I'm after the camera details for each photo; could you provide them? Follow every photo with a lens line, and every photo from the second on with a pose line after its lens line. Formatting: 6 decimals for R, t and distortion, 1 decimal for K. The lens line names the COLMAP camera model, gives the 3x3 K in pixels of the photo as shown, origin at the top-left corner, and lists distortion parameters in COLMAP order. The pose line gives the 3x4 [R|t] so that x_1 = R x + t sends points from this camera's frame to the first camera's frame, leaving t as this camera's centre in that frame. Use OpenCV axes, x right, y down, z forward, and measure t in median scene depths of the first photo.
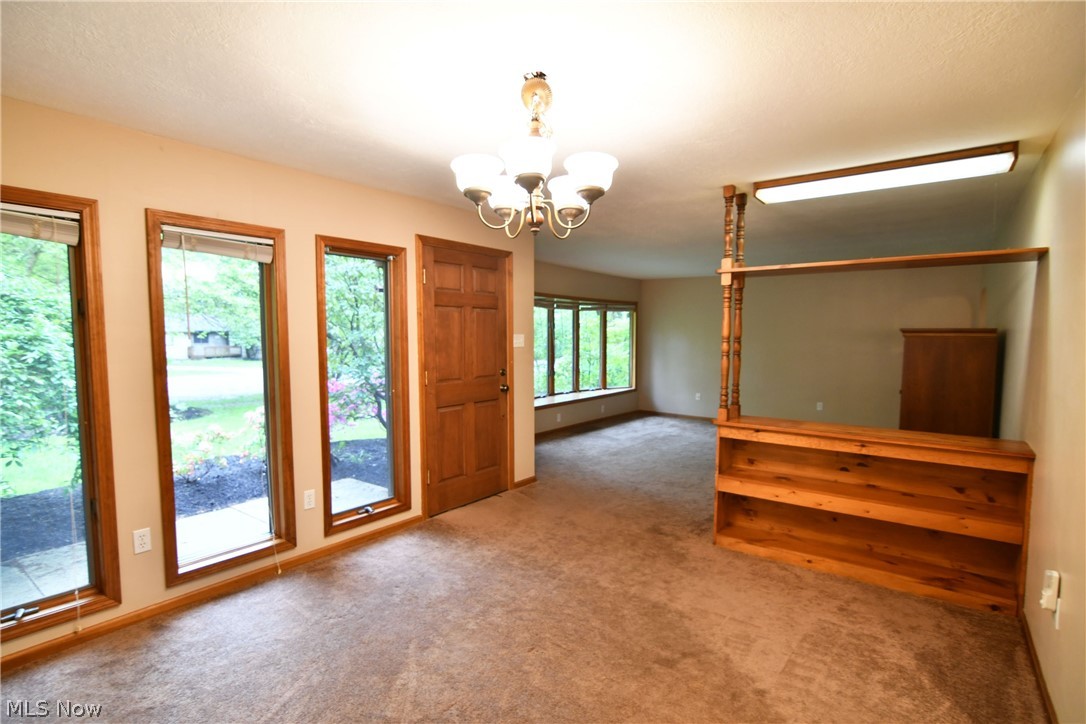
lens RADIAL K [[527.0, 0, 544.4], [0, 527.0, 370.5], [0, 0, 1]] dist [-0.021096, 0.005232]
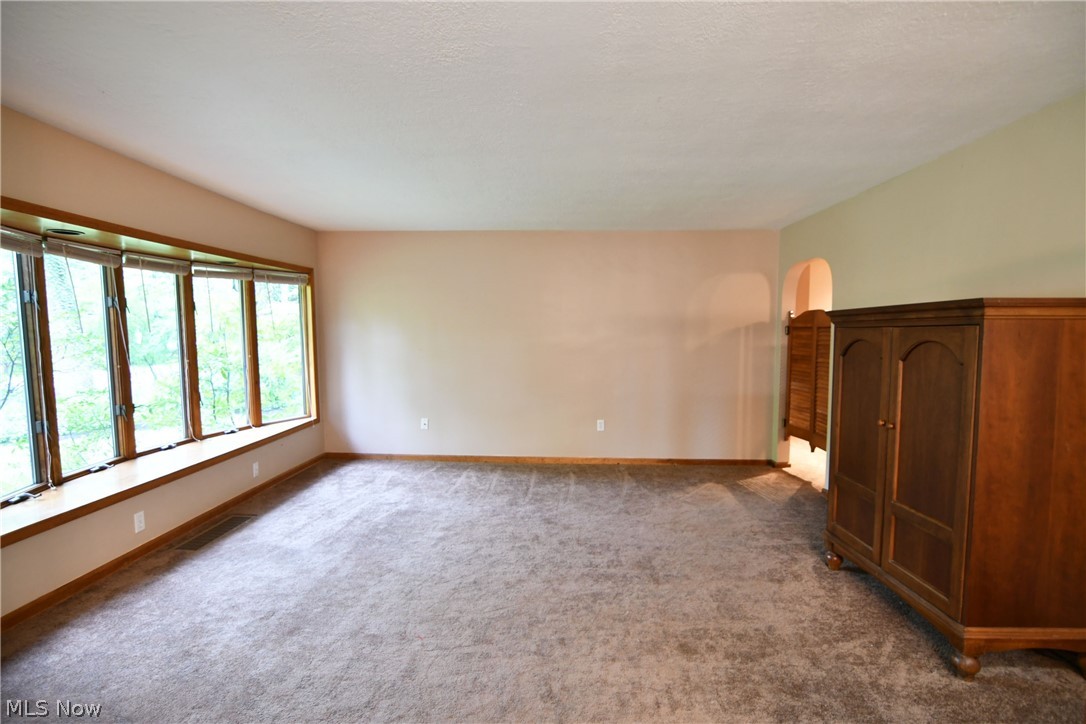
lens RADIAL K [[527.0, 0, 535.3], [0, 527.0, 367.2], [0, 0, 1]] dist [-0.021096, 0.005232]
pose [[0.825039, -0.046439, 0.563164, 0.051696], [0.043179, 0.998885, 0.019111, -0.023992], [-0.563423, 0.008549, 0.826124, 0.412723]]
